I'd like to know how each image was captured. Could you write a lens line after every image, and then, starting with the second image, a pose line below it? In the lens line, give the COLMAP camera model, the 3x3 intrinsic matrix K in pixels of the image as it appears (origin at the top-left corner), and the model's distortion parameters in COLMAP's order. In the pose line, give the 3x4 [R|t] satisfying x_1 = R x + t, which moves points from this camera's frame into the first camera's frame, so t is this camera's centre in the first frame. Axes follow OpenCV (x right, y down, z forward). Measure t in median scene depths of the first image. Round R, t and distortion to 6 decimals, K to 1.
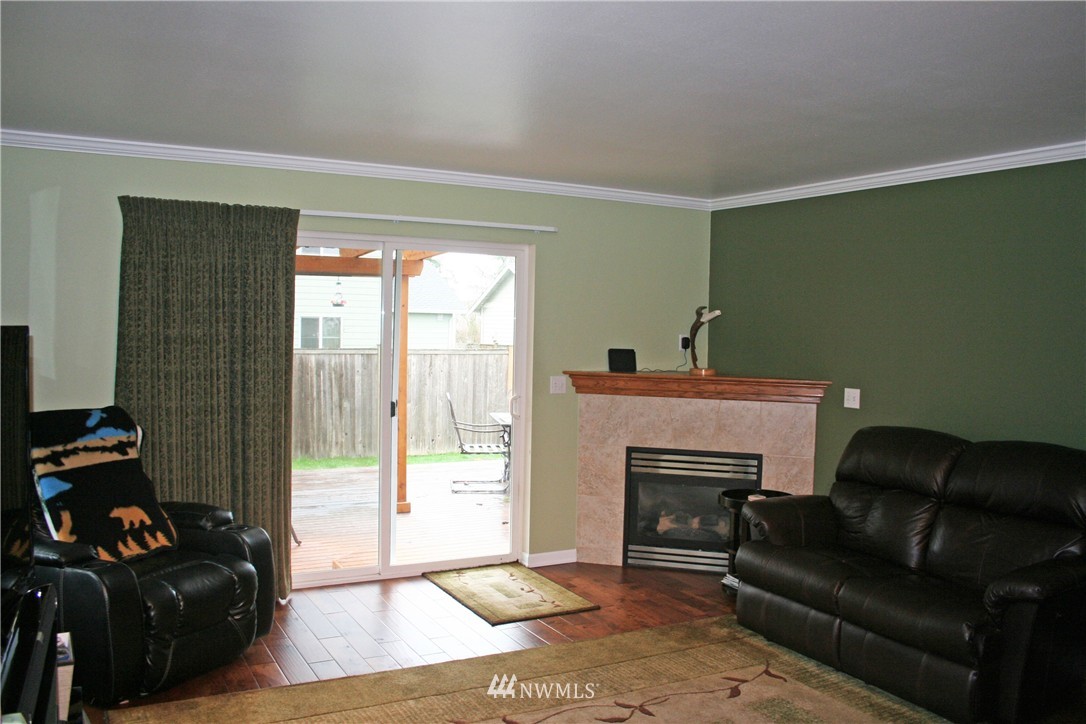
lens RADIAL K [[908.7, 0, 544.7], [0, 908.7, 366.3], [0, 0, 1]] dist [-0.157878, 0.141983]
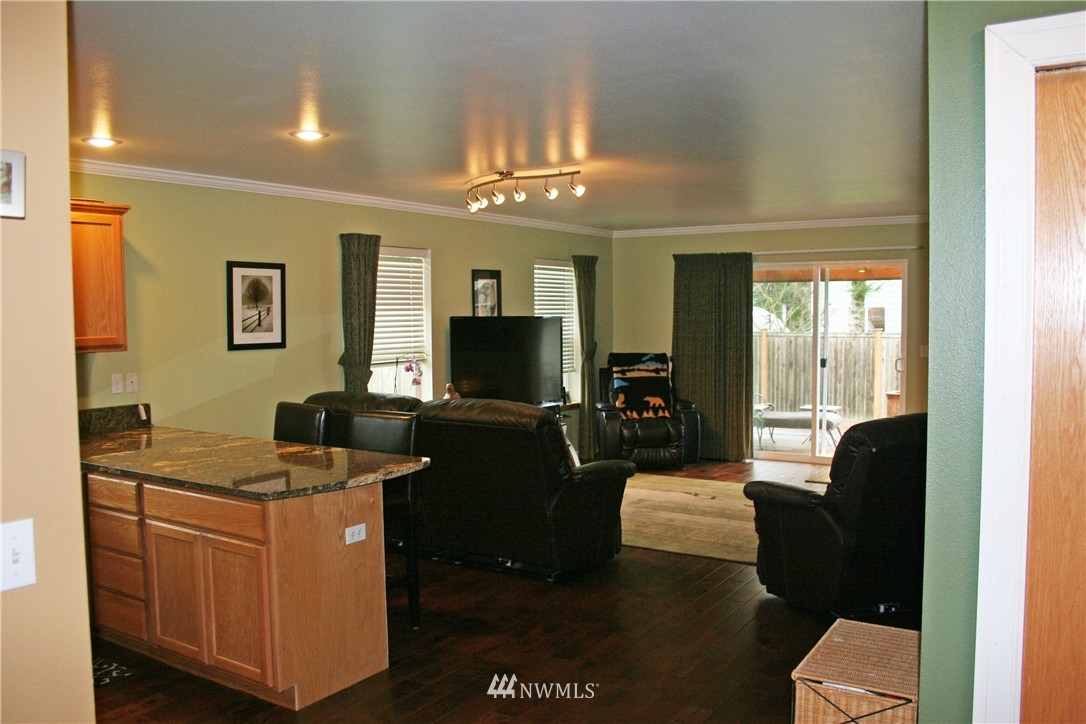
lens RADIAL K [[908.7, 0, 544.7], [0, 908.7, 366.3], [0, 0, 1]] dist [-0.157878, 0.141983]
pose [[0.475207, 0.028712, -0.879406, 1.383764], [-0.022560, 0.999536, 0.020443, 0.041101], [0.879585, 0.010125, 0.475634, -0.325585]]
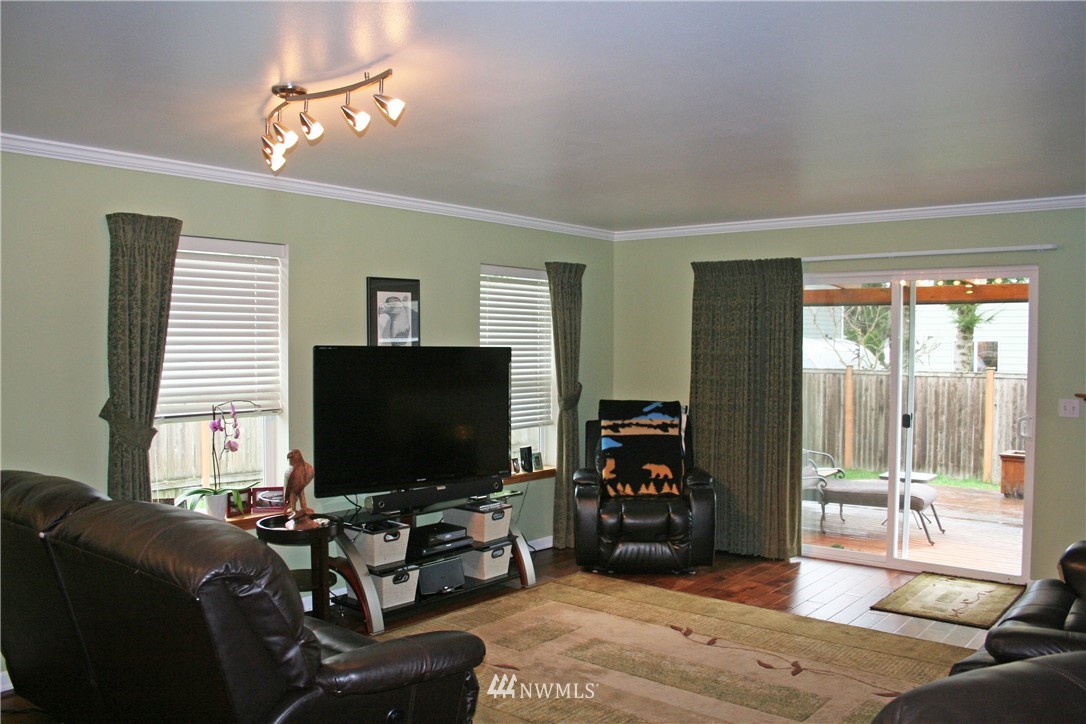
lens RADIAL K [[908.7, 0, 544.7], [0, 908.7, 366.3], [0, 0, 1]] dist [-0.157878, 0.141983]
pose [[0.375969, 0.005926, -0.926613, 0.917238], [-0.039383, 0.999178, -0.009590, 0.009653], [0.925795, 0.040099, 0.375894, 0.205190]]
